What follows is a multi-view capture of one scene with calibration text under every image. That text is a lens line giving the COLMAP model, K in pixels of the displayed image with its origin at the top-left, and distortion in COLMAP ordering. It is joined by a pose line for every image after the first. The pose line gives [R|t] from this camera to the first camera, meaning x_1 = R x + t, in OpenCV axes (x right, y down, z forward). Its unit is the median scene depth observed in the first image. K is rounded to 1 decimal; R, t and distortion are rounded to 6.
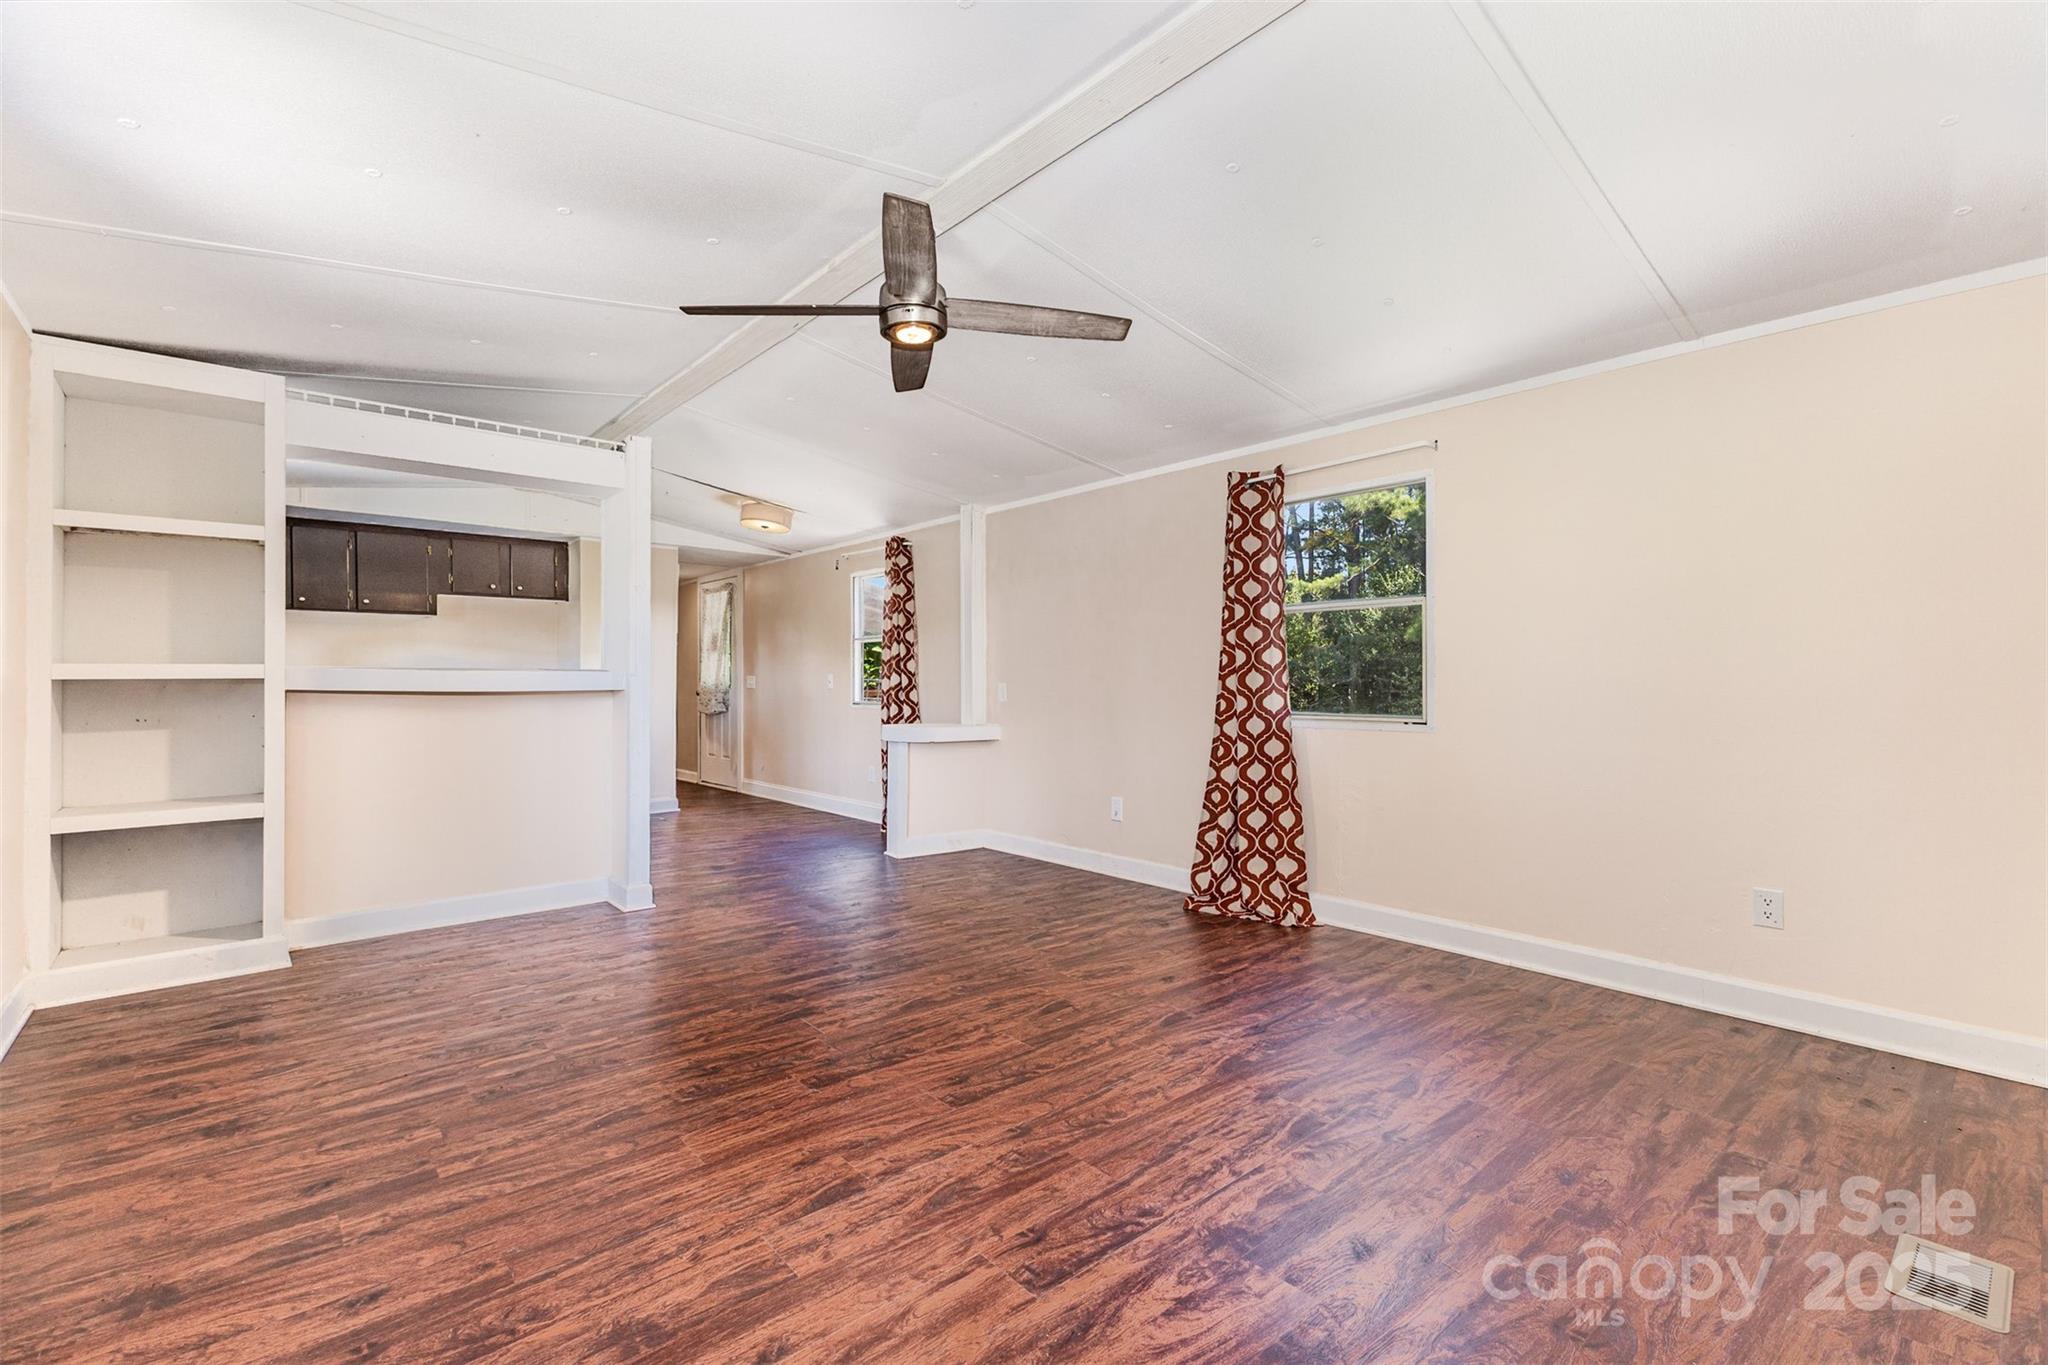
lens RADIAL K [[893.3, 0, 1020.0], [0, 893.3, 678.5], [0, 0, 1]] dist [-0.002294, -0.000274]
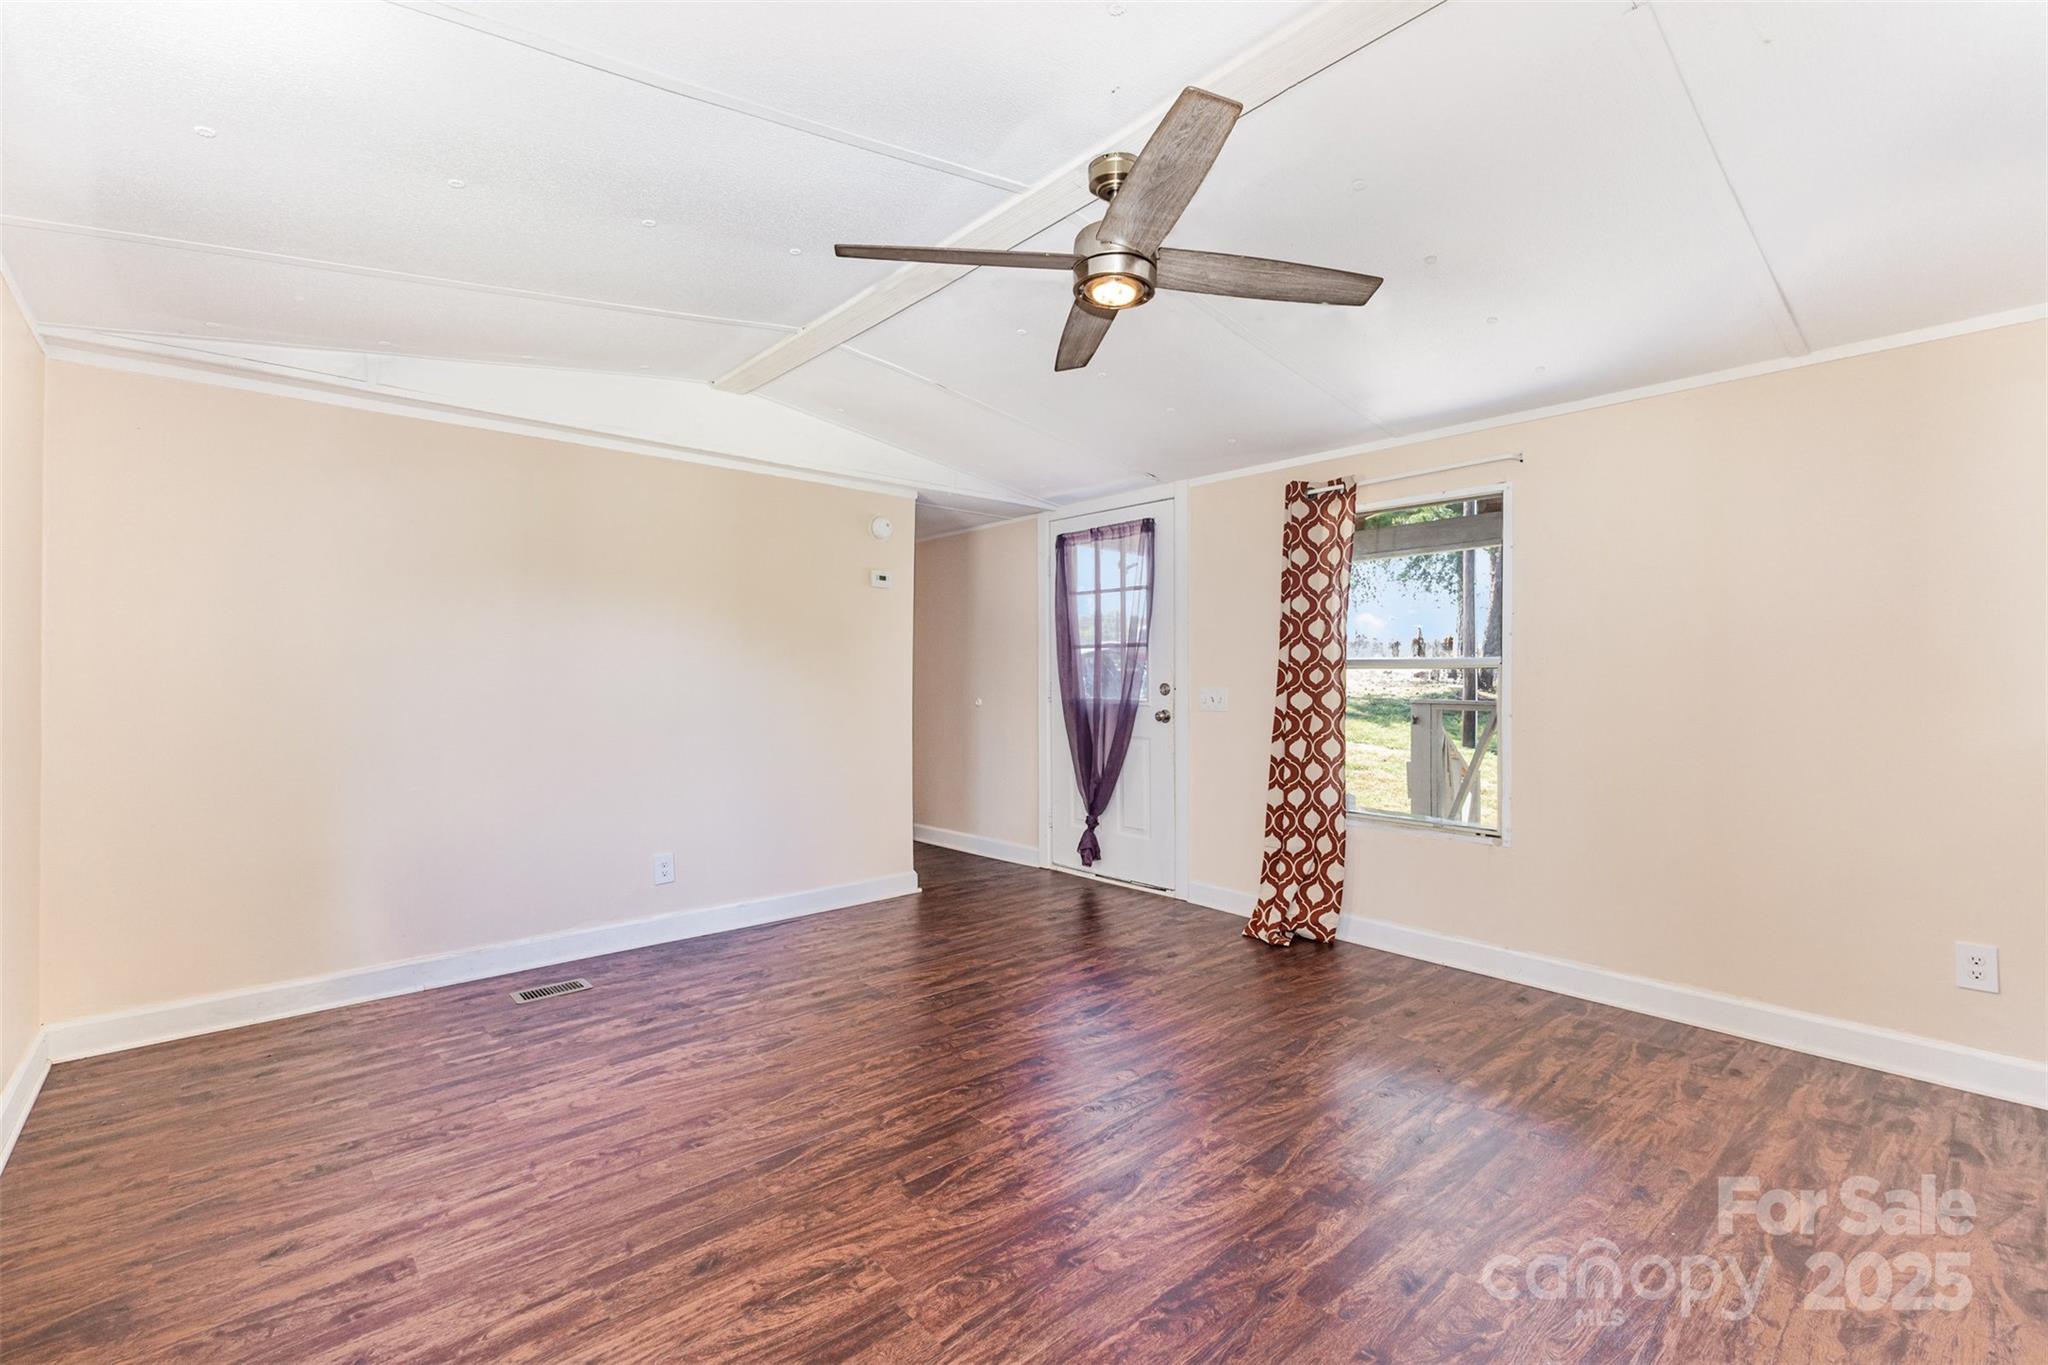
lens RADIAL K [[893.3, 0, 1020.8], [0, 893.3, 691.7], [0, 0, 1]] dist [-0.002294, -0.000274]
pose [[-0.999933, -0.000045, -0.011551, -0.028739], [-0.000158, 0.999952, 0.009785, -0.035049], [0.011550, 0.009786, -0.999885, 1.895818]]
